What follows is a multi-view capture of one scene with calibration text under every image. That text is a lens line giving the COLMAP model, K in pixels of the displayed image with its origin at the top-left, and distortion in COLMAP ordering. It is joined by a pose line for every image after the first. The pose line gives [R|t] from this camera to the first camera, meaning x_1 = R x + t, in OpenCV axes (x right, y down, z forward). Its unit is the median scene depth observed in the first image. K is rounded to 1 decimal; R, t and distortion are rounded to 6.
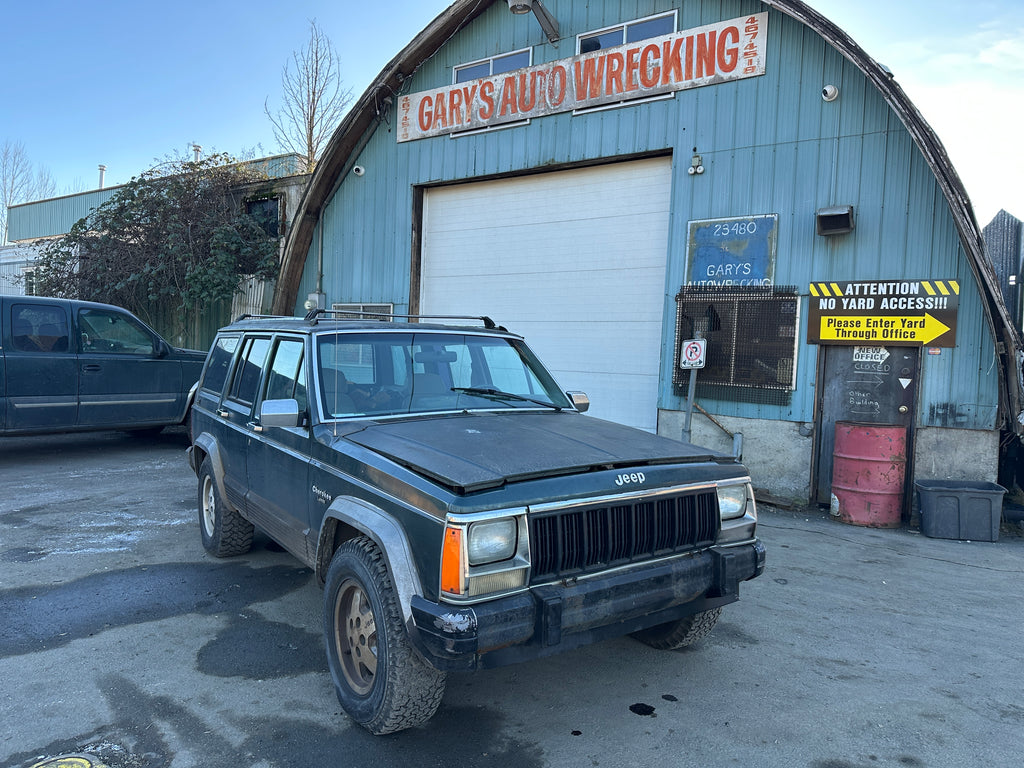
lens RADIAL K [[719.0, 0, 523.1], [0, 719.0, 410.7], [0, 0, 1]] dist [0.090390, -0.144780]
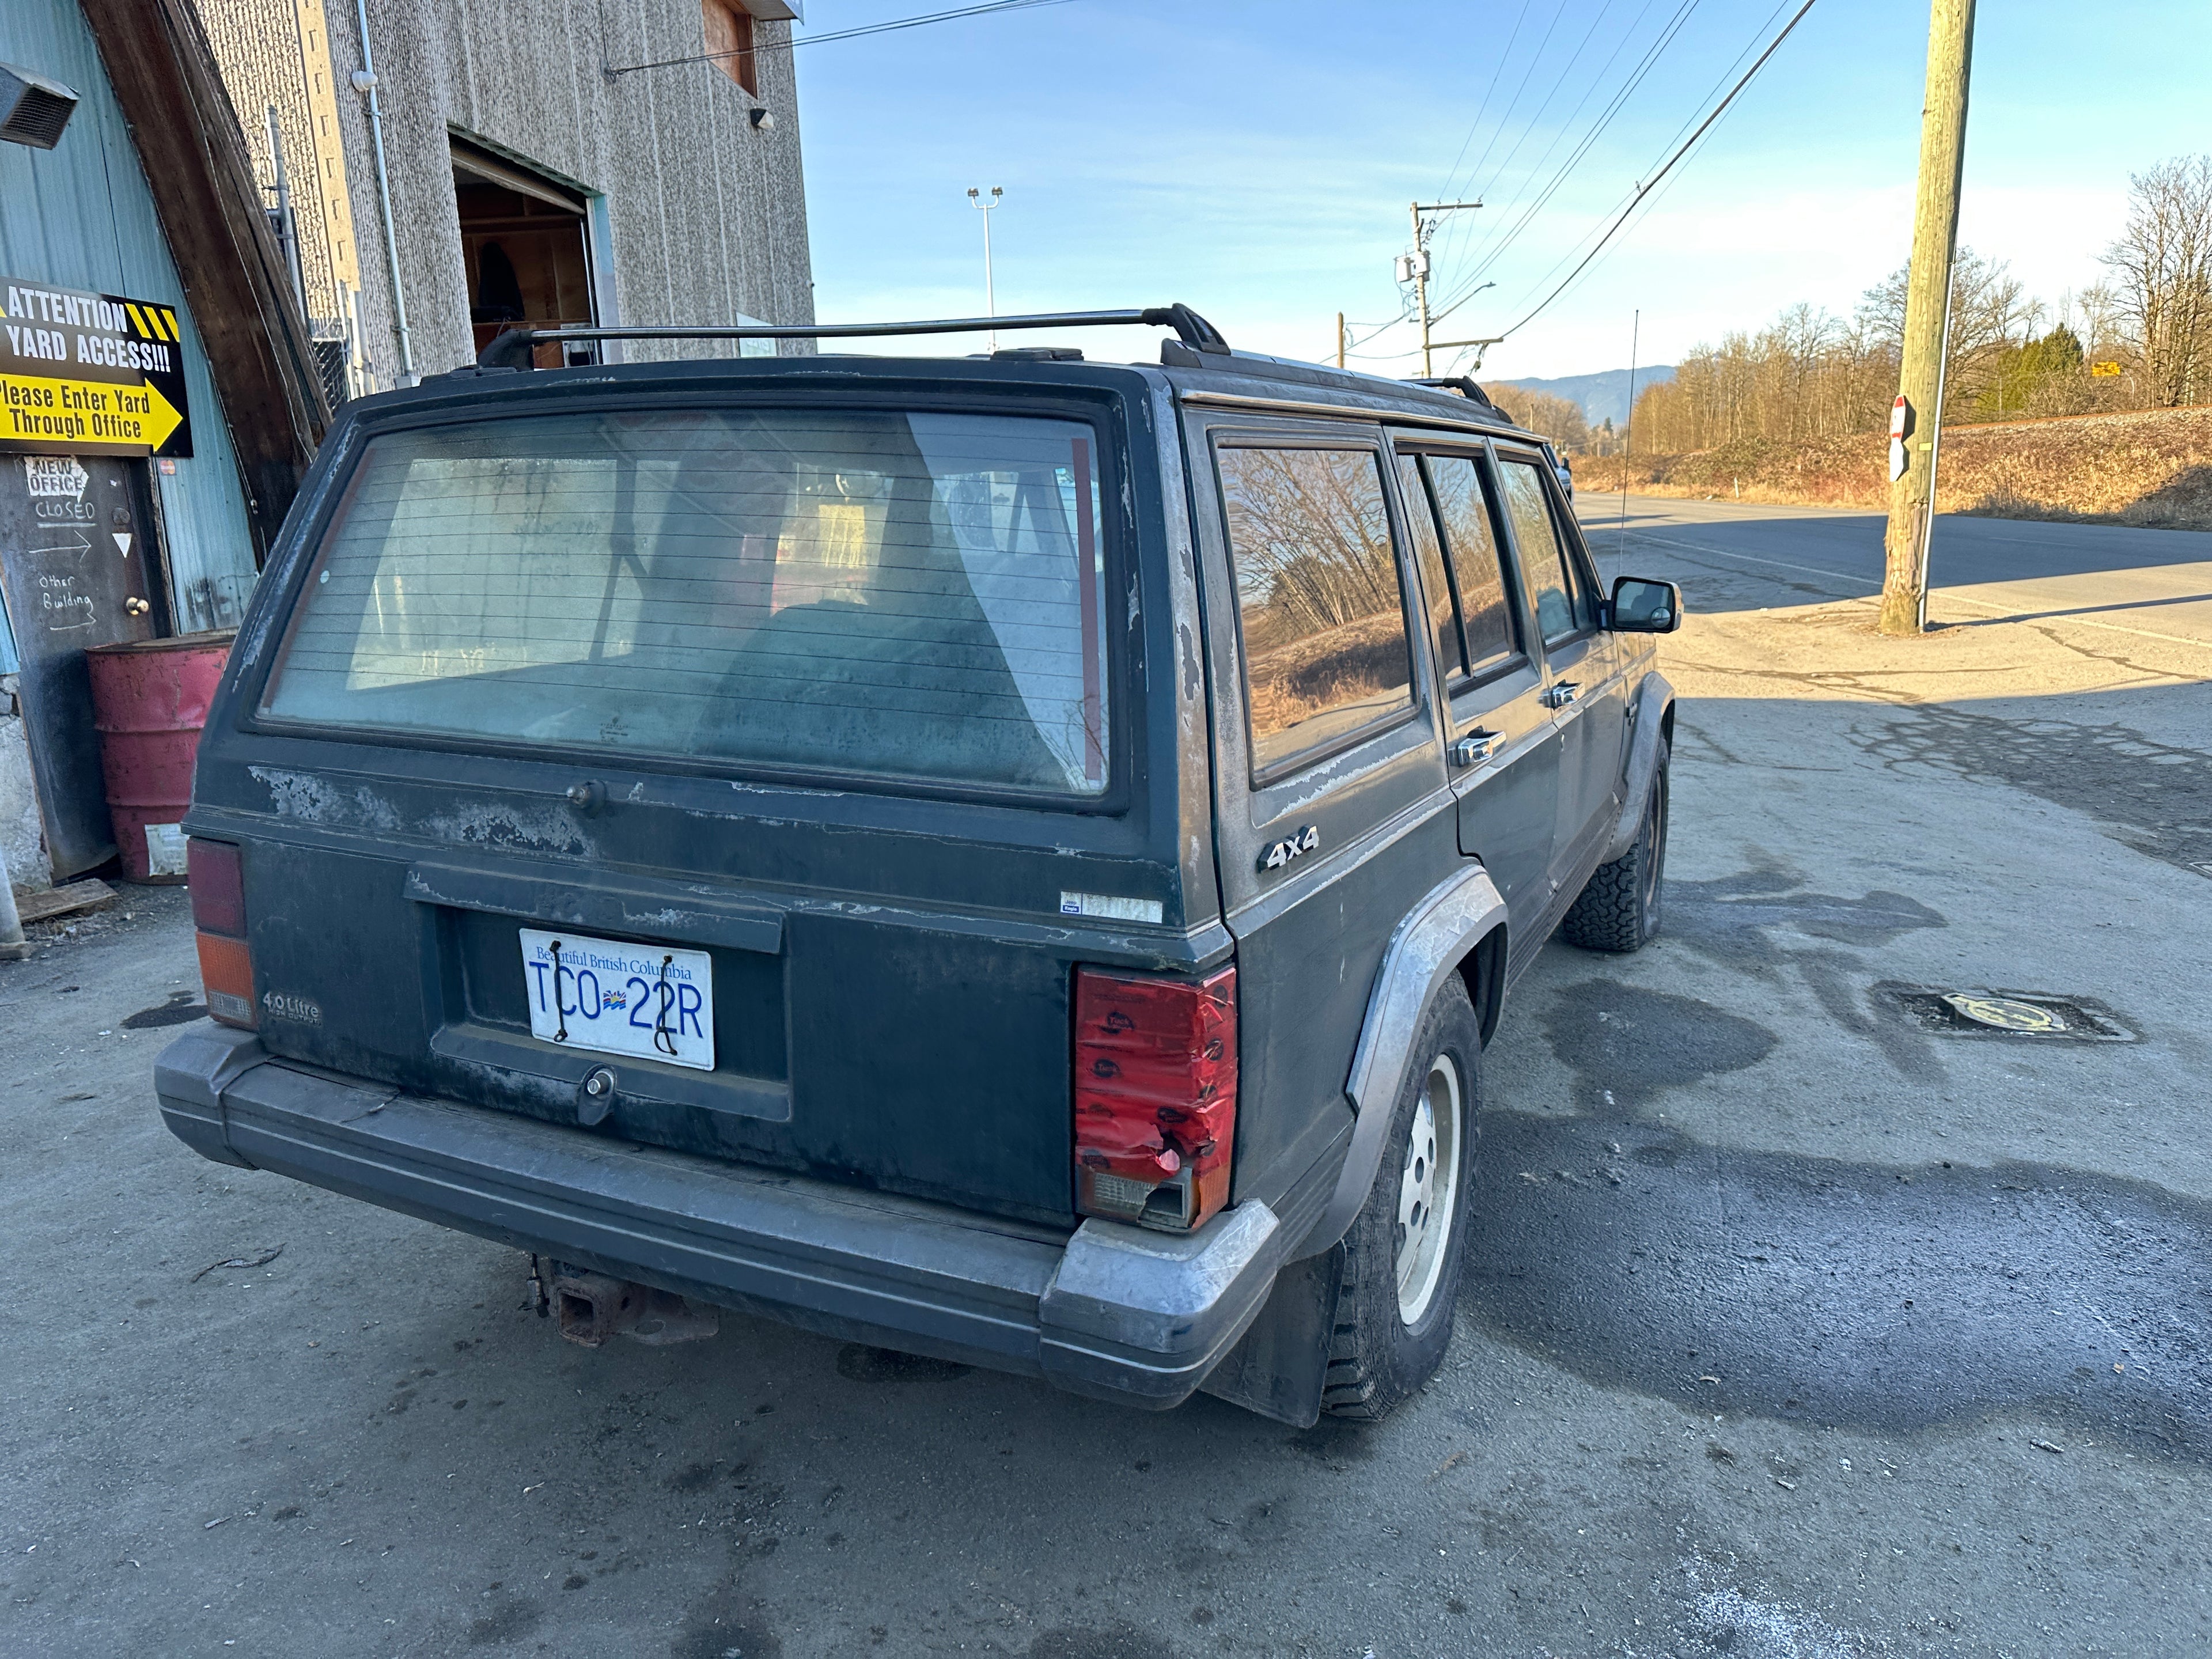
lens RADIAL K [[1500.3, 0, 1106.0], [0, 1500.3, 829.5], [0, 0, 1]] dist [0.021136, -0.019579]
pose [[-0.477788, -0.219214, 0.850685, -0.540398], [0.072646, 0.955189, 0.286945, -0.088887], [-0.875466, 0.198898, -0.440453, 0.902860]]
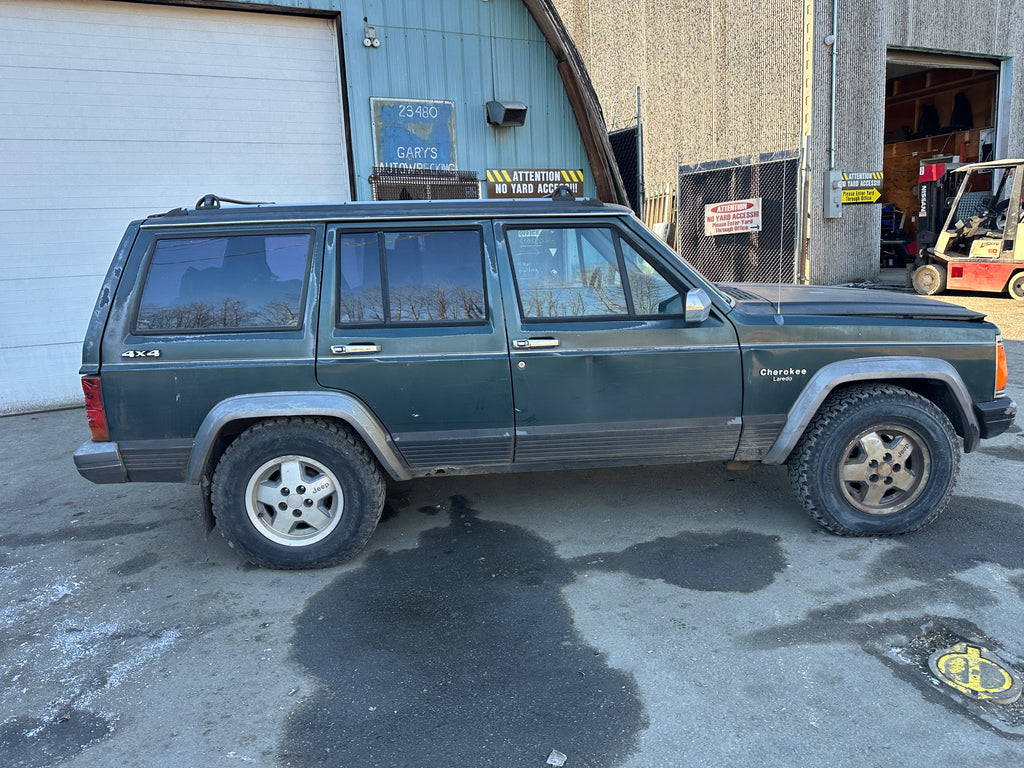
lens RADIAL K [[702.5, 0, 543.4], [0, 702.5, 386.4], [0, 0, 1]] dist [0.093131, -0.132559]
pose [[0.517023, -0.226514, 0.825457, -0.572534], [0.124673, 0.973995, 0.189185, -0.043136], [-0.846843, 0.005099, 0.531818, 0.339701]]
